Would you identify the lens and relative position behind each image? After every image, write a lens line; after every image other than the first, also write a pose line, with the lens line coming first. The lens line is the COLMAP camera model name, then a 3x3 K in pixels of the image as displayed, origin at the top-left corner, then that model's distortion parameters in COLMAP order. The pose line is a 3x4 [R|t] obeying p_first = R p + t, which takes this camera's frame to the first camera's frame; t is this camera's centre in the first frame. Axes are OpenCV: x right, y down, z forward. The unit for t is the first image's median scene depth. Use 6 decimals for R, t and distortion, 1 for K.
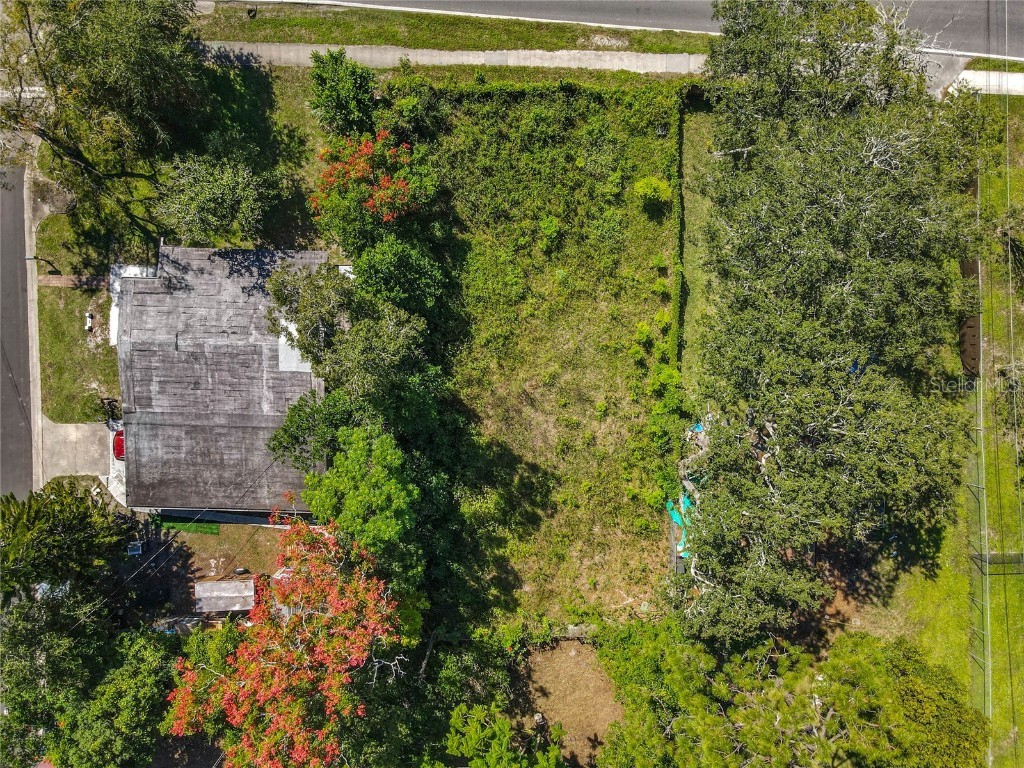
lens RADIAL K [[768.1, 0, 506.6], [0, 768.1, 387.7], [0, 0, 1]] dist [0.004890, 0.007210]
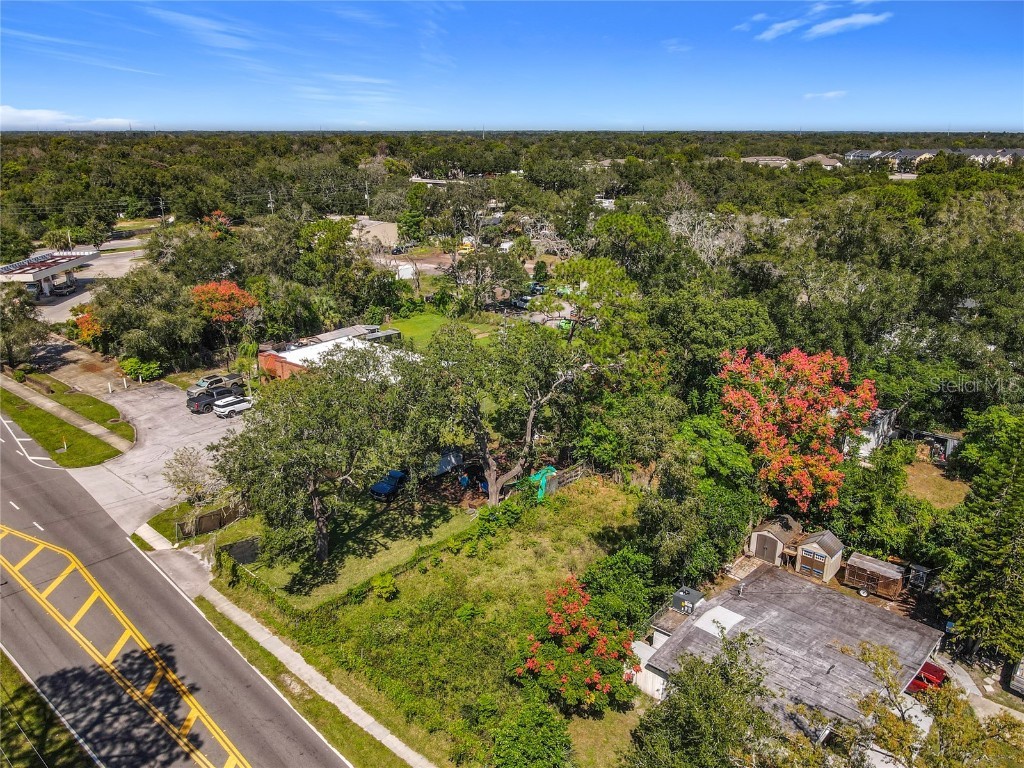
lens RADIAL K [[771.9, 0, 507.1], [0, 771.9, 384.3], [0, 0, 1]] dist [-0.005337, 0.005683]
pose [[-0.746205, -0.211535, 0.631214, -0.620195], [0.665358, -0.268078, 0.696730, -0.853656], [0.021832, 0.939887, 0.340787, 0.303554]]
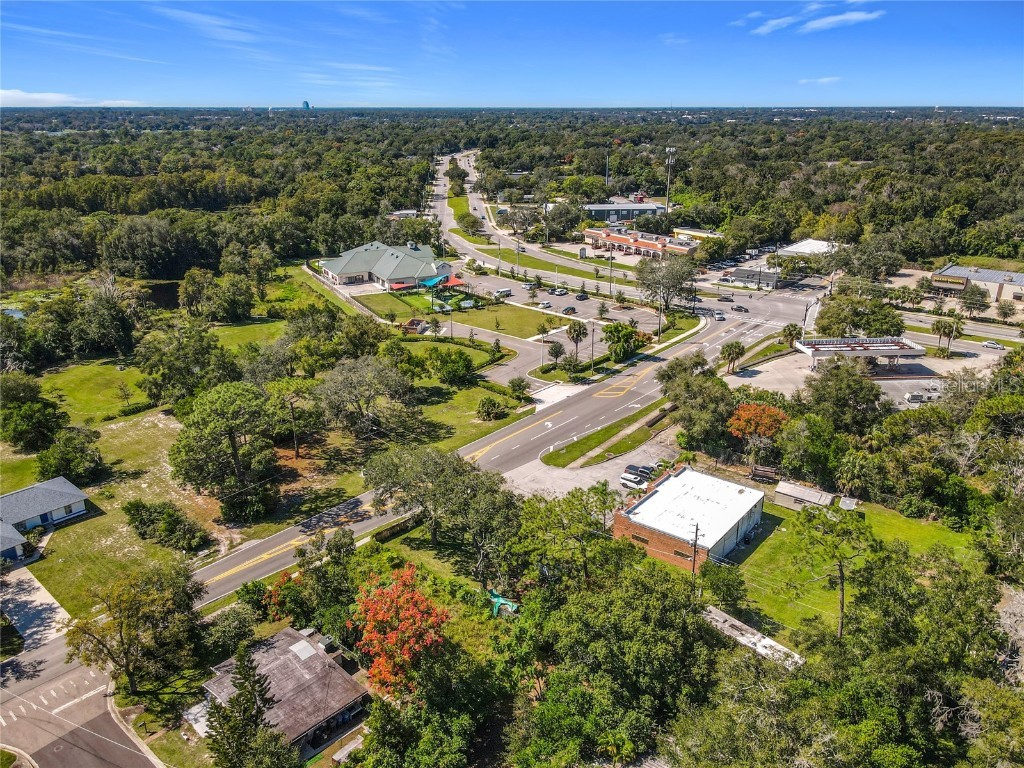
lens RADIAL K [[752.8, 0, 505.7], [0, 752.8, 386.7], [0, 0, 1]] dist [0.001663, 0.005335]
pose [[0.662122, -0.266163, 0.700537, -1.045234], [0.748801, 0.197745, -0.632609, 1.354111], [0.029849, 0.943427, 0.330234, -0.256341]]
